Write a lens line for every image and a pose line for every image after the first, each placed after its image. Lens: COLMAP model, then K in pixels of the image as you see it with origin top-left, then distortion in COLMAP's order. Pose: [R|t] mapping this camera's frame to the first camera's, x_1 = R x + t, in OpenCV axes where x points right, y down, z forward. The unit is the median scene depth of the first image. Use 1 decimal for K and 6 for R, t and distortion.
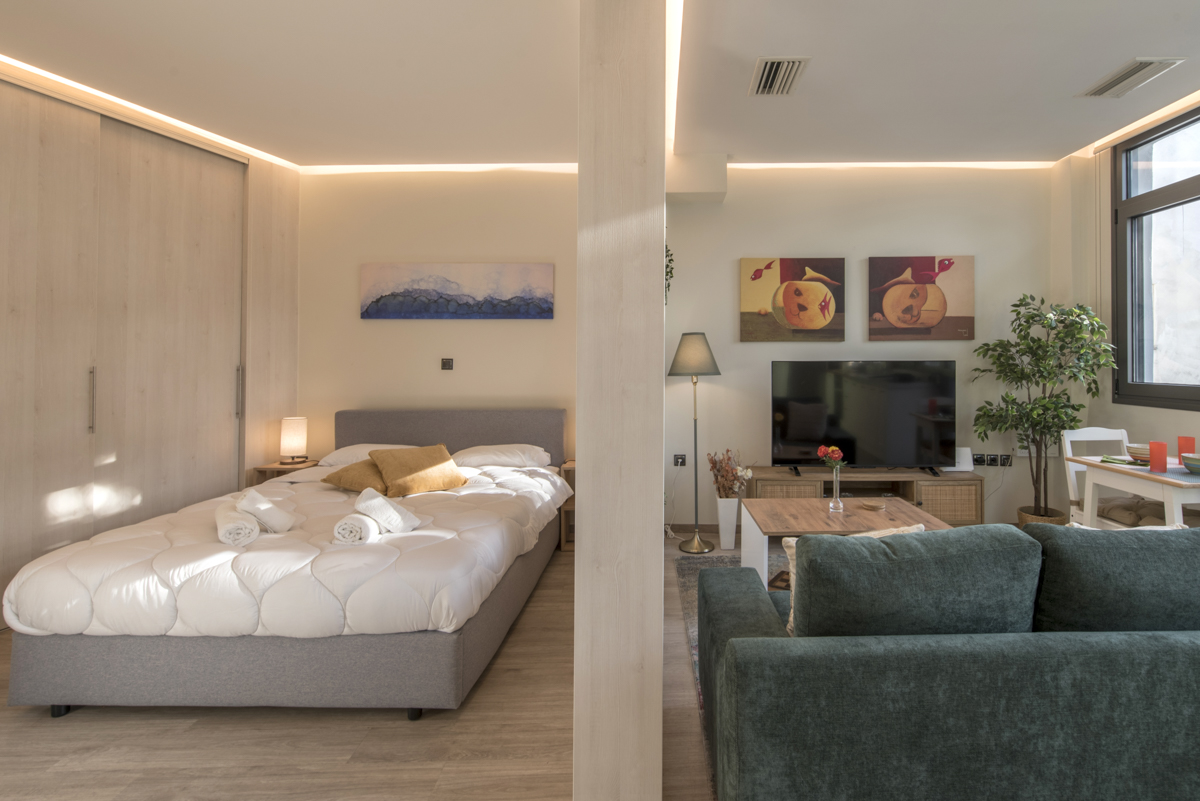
lens RADIAL K [[594.5, 0, 669.6], [0, 594.5, 348.2], [0, 0, 1]] dist [-0.002105, -0.001736]
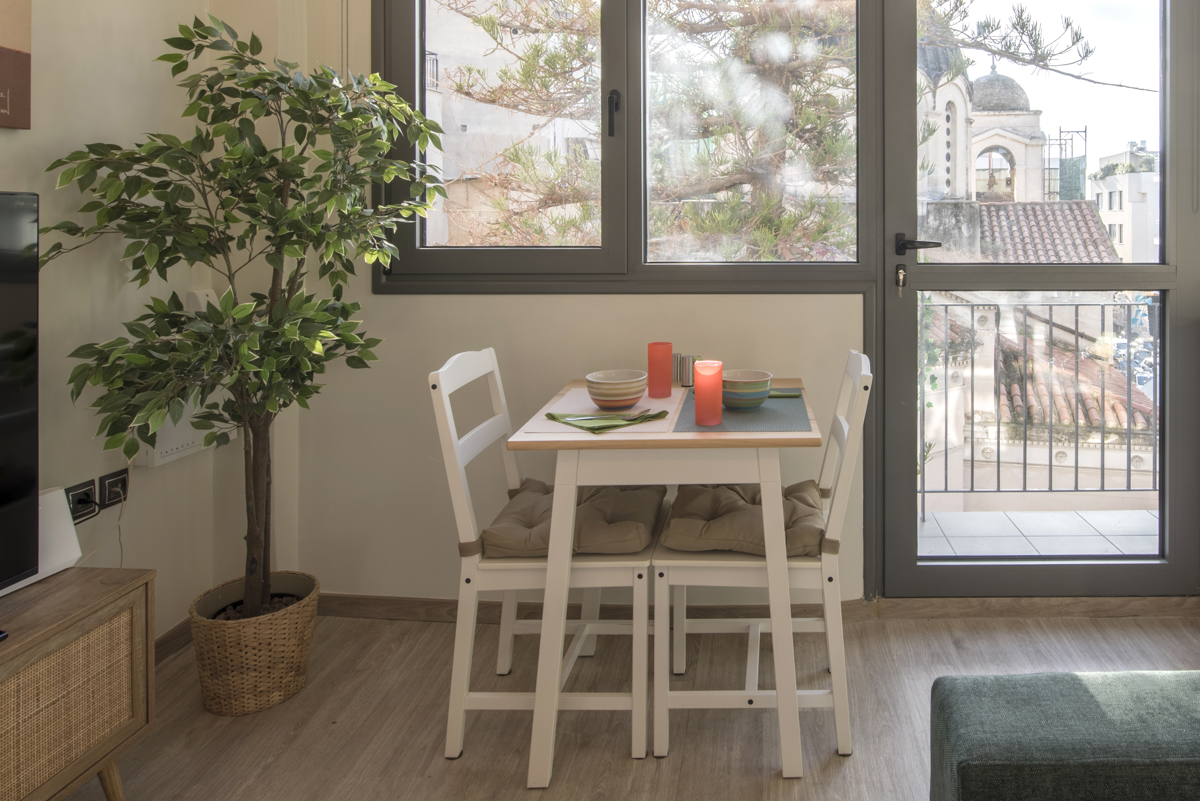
lens RADIAL K [[806.6, 0, 790.9], [0, 806.6, 222.3], [0, 0, 1]] dist [0.001387, -0.009064]
pose [[0.006418, -0.003540, 0.999973, 0.102448], [-0.015958, 0.999866, 0.003642, 0.026069], [-0.999852, -0.015981, 0.006361, 0.605383]]
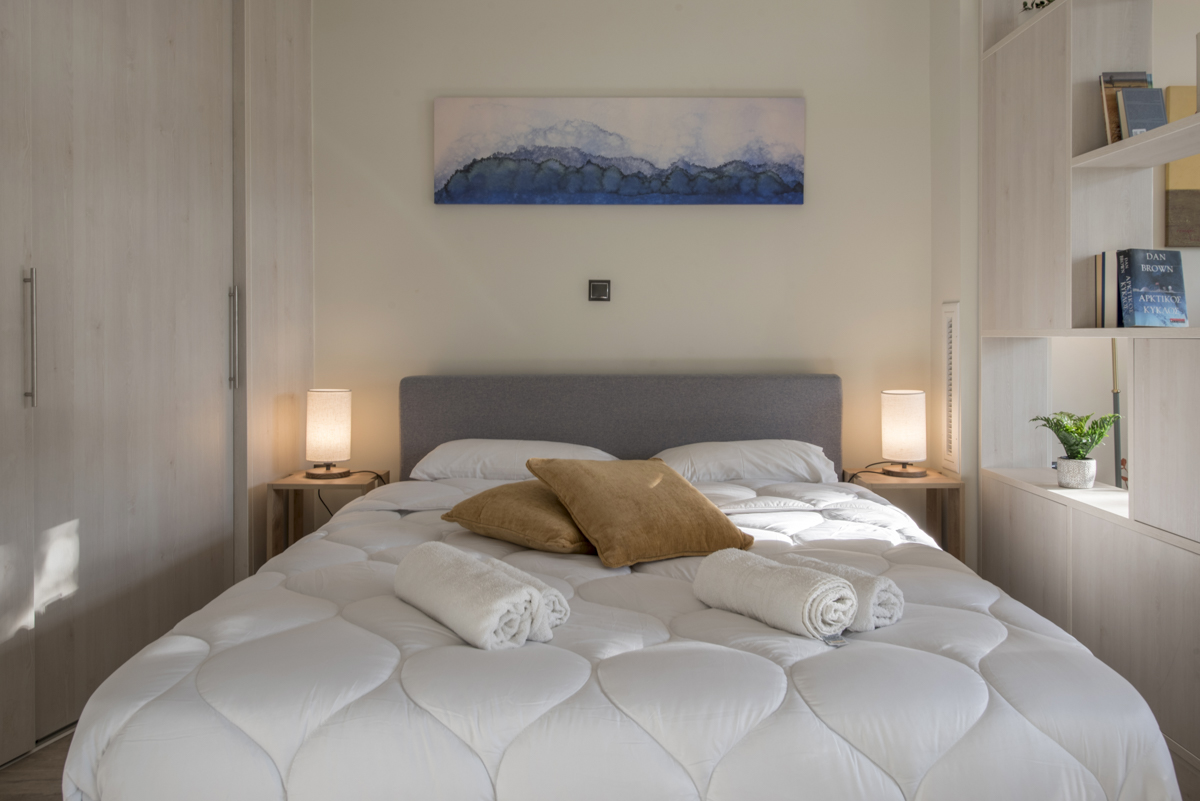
lens RADIAL K [[915.4, 0, 612.5], [0, 915.4, 350.5], [0, 0, 1]] dist [0.001237, -0.004482]
pose [[0.999936, 0.000583, -0.011334, -0.358651], [-0.000182, 0.999377, 0.035300, 0.052090], [0.011347, -0.035296, 0.999312, 0.189265]]
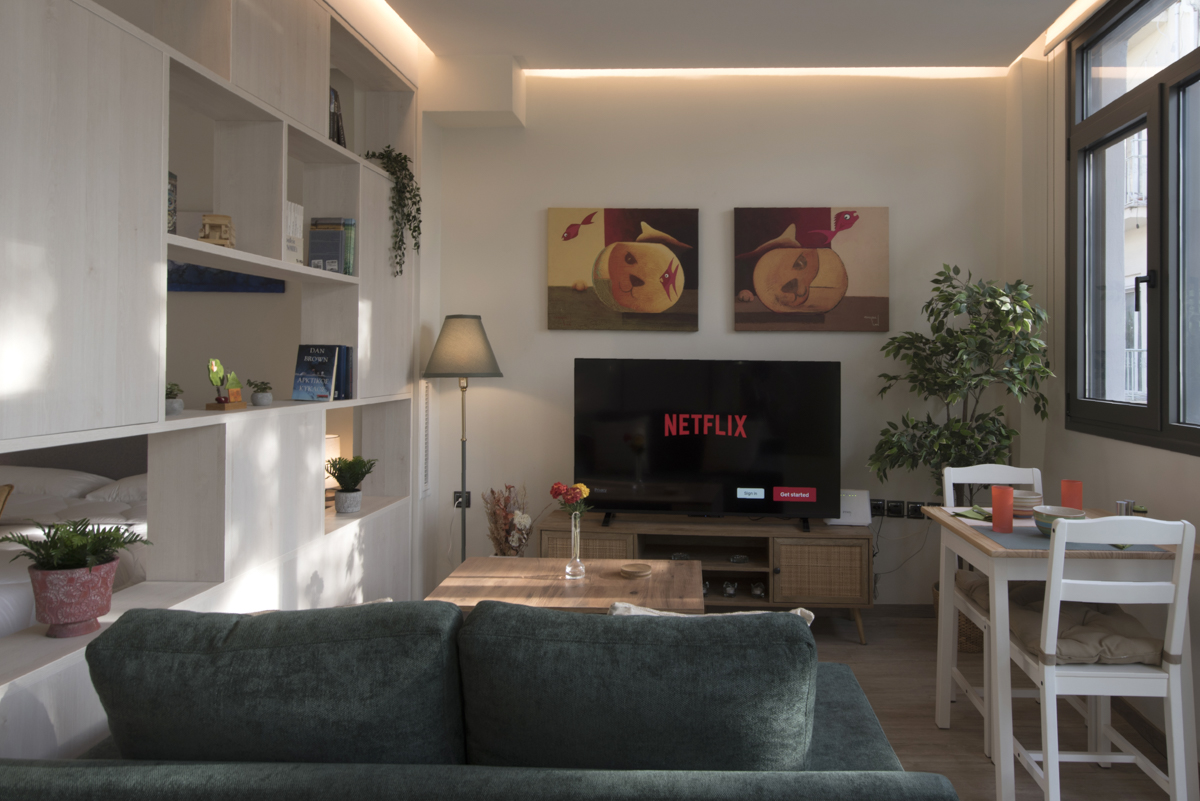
lens RADIAL K [[841.2, 0, 679.1], [0, 841.2, 356.3], [0, 0, 1]] dist [0.012588, -0.010031]
pose [[0.998743, 0.016808, -0.047232, 0.320354], [-0.015957, 0.999705, 0.018330, 0.000357], [0.047526, -0.017553, 0.998716, 0.027982]]
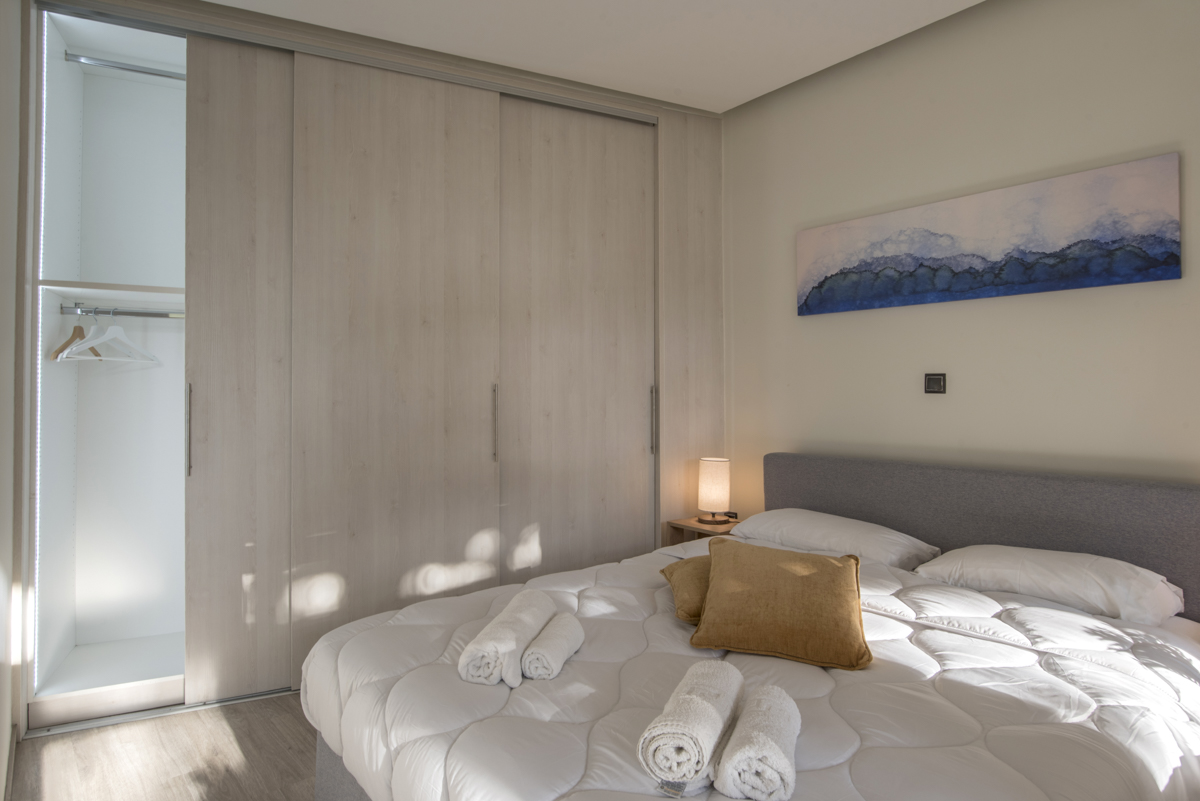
lens RADIAL K [[656.4, 0, 593.5], [0, 656.4, 383.2], [0, 0, 1]] dist [-0.022102, 0.005379]
pose [[0.635306, -0.010846, -0.772185, -0.105276], [0.009643, 0.999935, -0.006111, 0.027477], [0.772201, -0.003563, 0.635369, 0.368216]]
